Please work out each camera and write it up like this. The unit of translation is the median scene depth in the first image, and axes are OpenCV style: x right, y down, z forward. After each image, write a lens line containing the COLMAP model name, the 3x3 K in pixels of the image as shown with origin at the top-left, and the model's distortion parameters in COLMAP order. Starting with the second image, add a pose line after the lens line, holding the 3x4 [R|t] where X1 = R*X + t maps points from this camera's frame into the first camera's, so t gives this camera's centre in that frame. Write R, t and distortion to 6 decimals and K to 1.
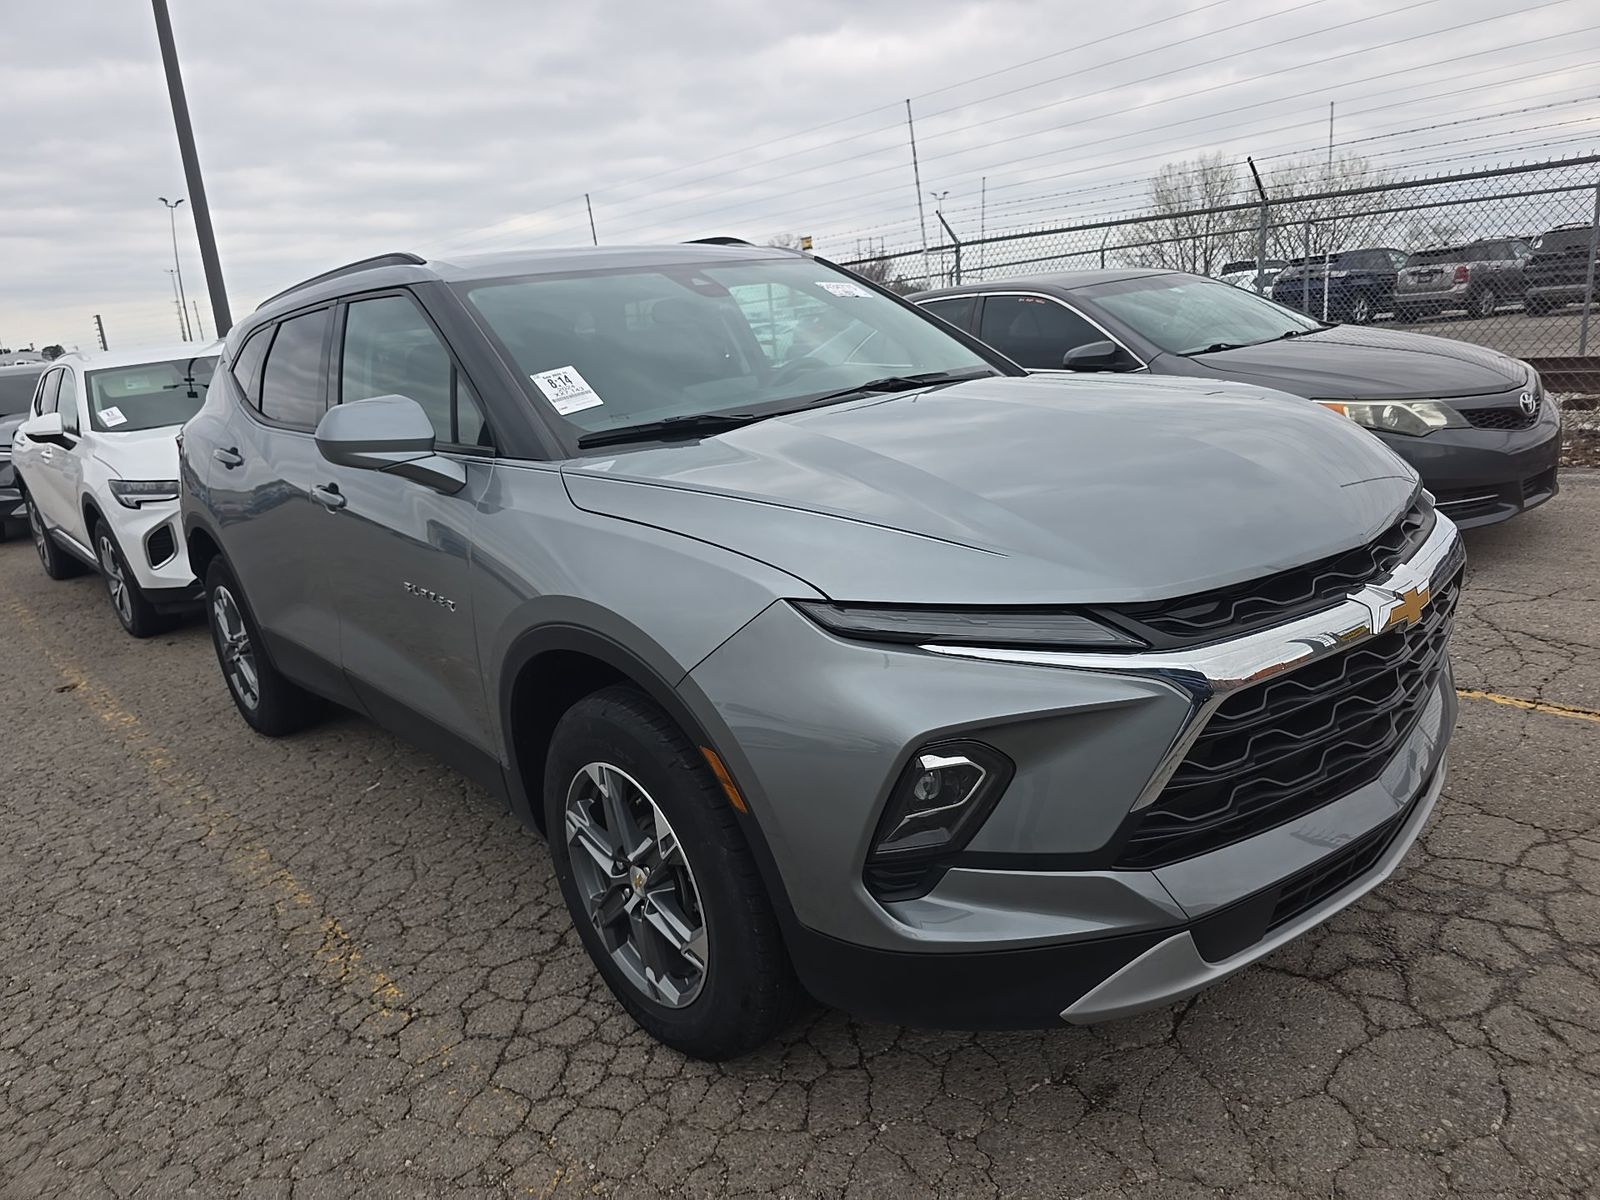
lens RADIAL K [[1082.2, 0, 799.7], [0, 1082.2, 600.3], [0, 0, 1]] dist [0.046288, -0.046098]
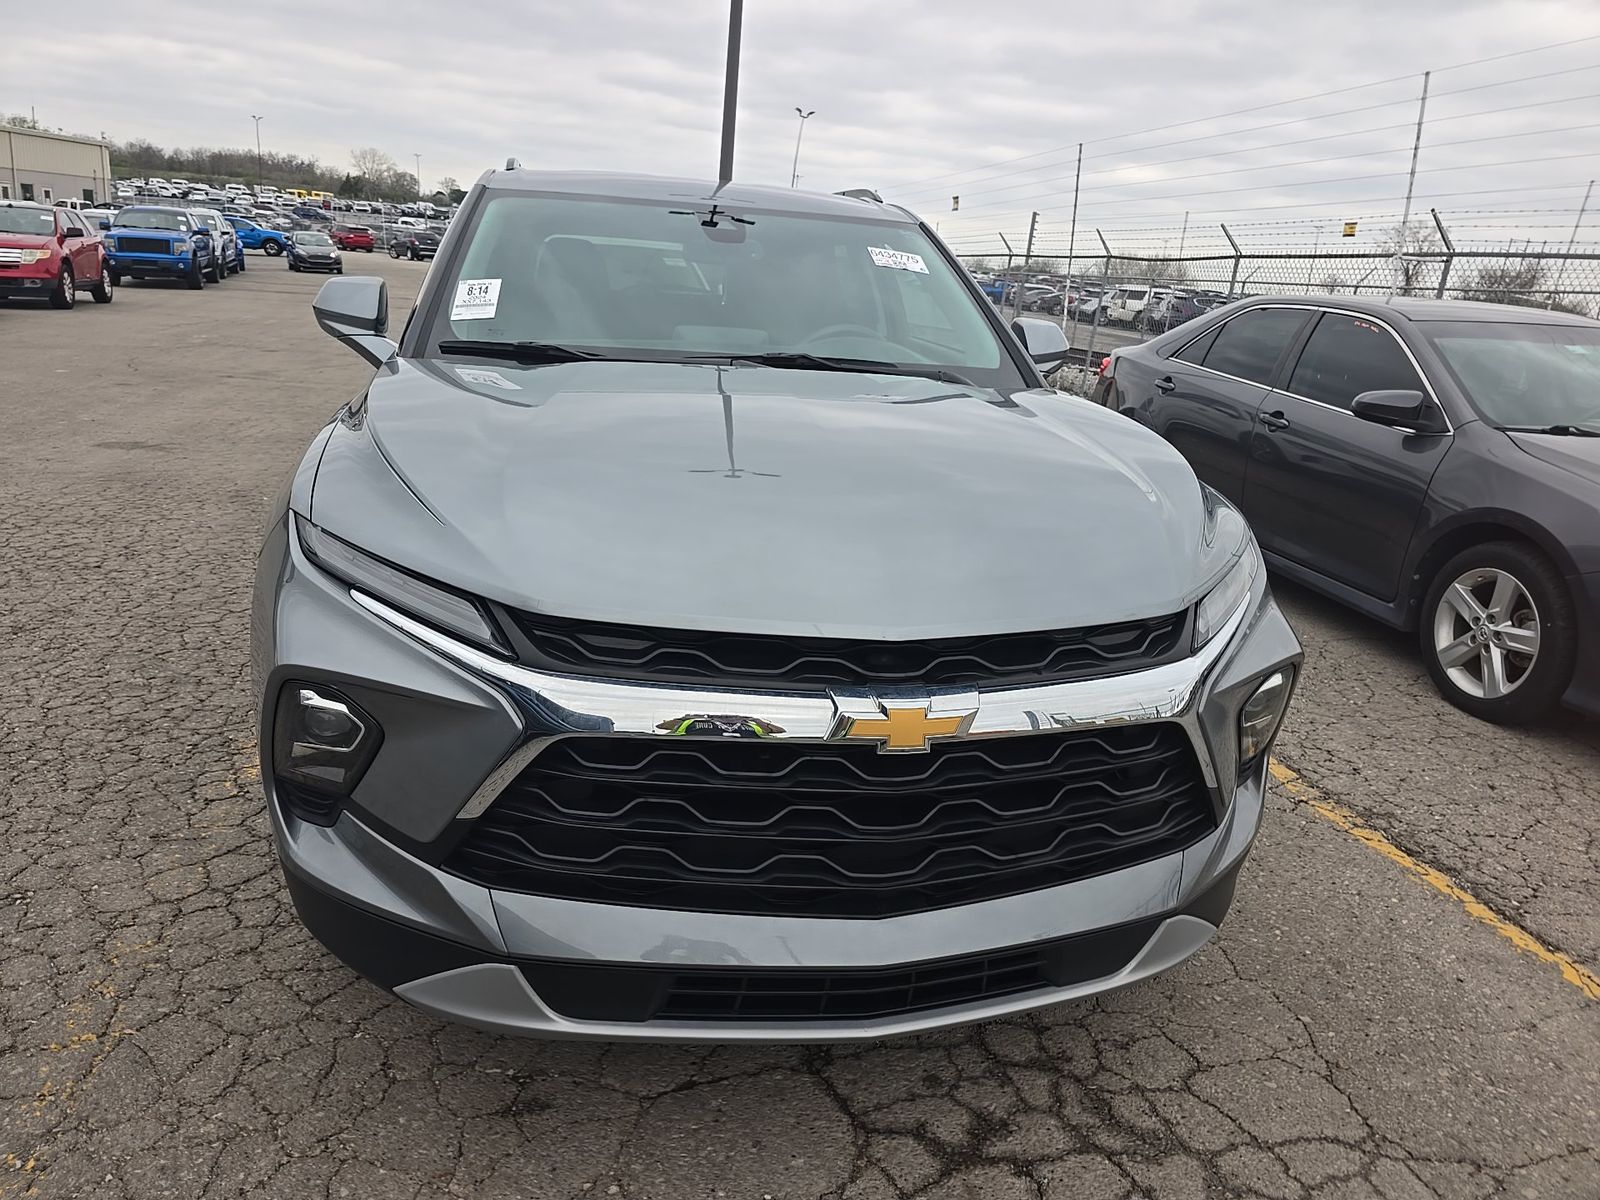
lens RADIAL K [[1082.2, 0, 794.7], [0, 1082.2, 600.7], [0, 0, 1]] dist [0.046288, -0.046098]
pose [[0.861716, 0.291298, -0.415441, 0.604172], [-0.273202, 0.956331, 0.103877, -0.110640], [0.427559, 0.023987, 0.903669, 0.179584]]
